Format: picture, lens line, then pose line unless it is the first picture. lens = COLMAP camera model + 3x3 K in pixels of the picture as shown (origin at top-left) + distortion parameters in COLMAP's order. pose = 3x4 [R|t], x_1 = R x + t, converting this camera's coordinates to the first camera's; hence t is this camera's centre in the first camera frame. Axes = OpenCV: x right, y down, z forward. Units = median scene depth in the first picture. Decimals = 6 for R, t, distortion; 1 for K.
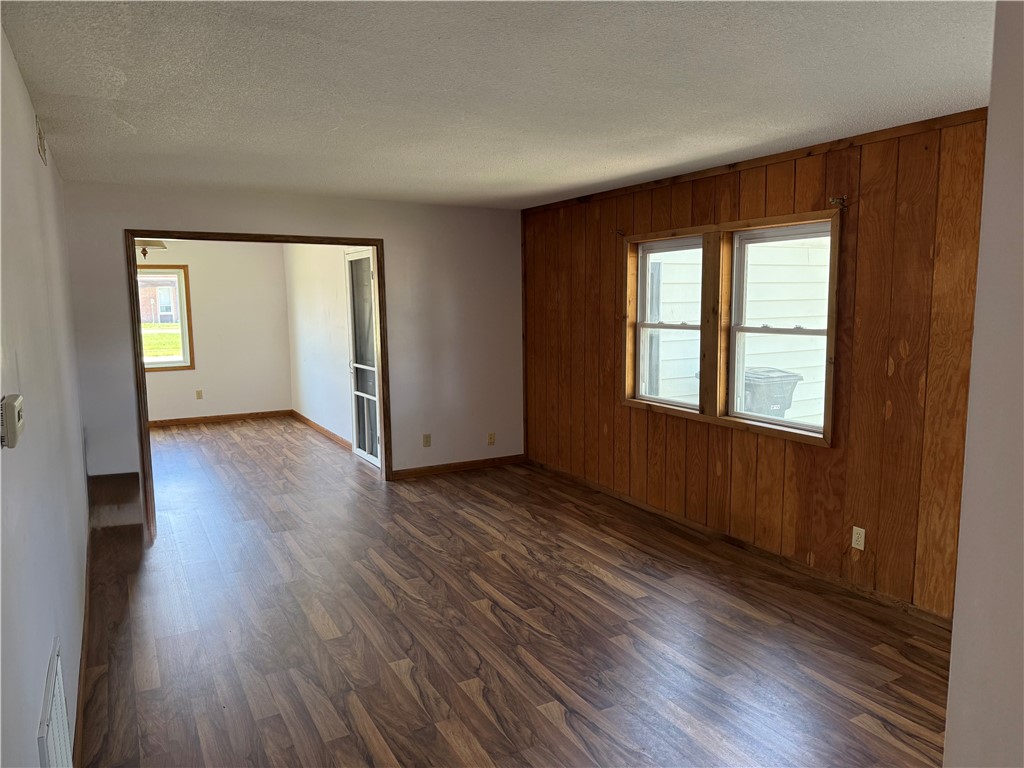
lens RADIAL K [[718.4, 0, 515.4], [0, 718.4, 379.9], [0, 0, 1]] dist [0.040687, -0.037910]
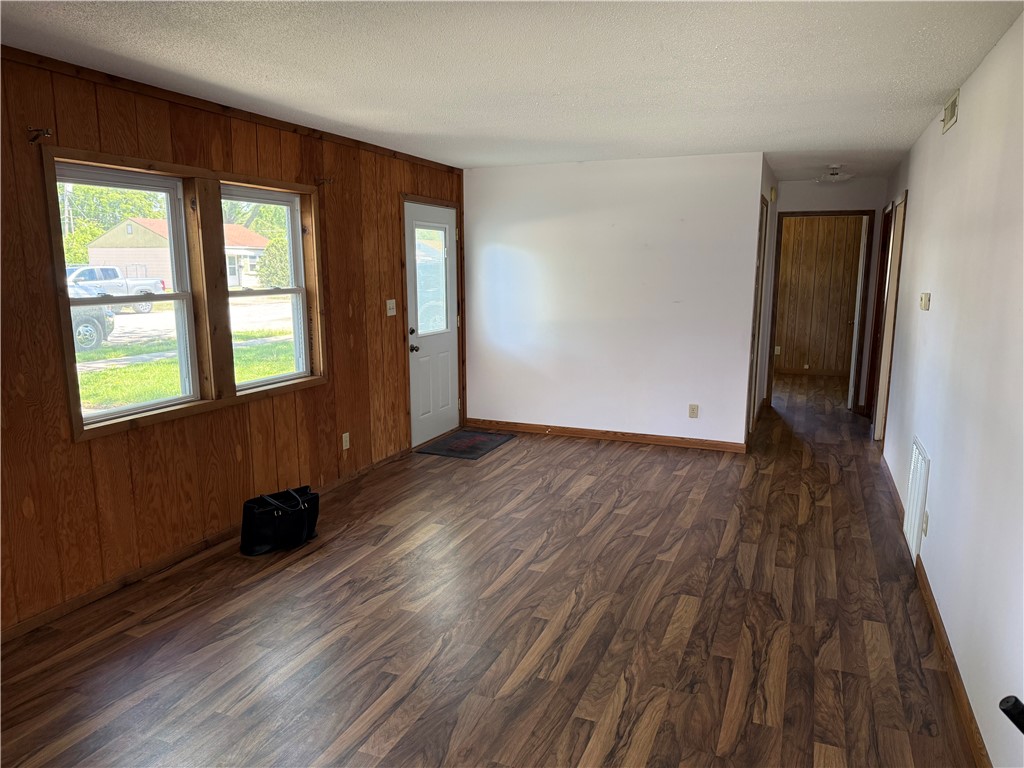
lens RADIAL K [[718.4, 0, 517.6], [0, 718.4, 386.8], [0, 0, 1]] dist [0.040687, -0.037910]
pose [[-0.631661, -0.120038, 0.765895, -0.678689], [0.096109, 0.968193, 0.231009, -0.144107], [-0.769264, 0.219529, -0.600034, 1.407291]]
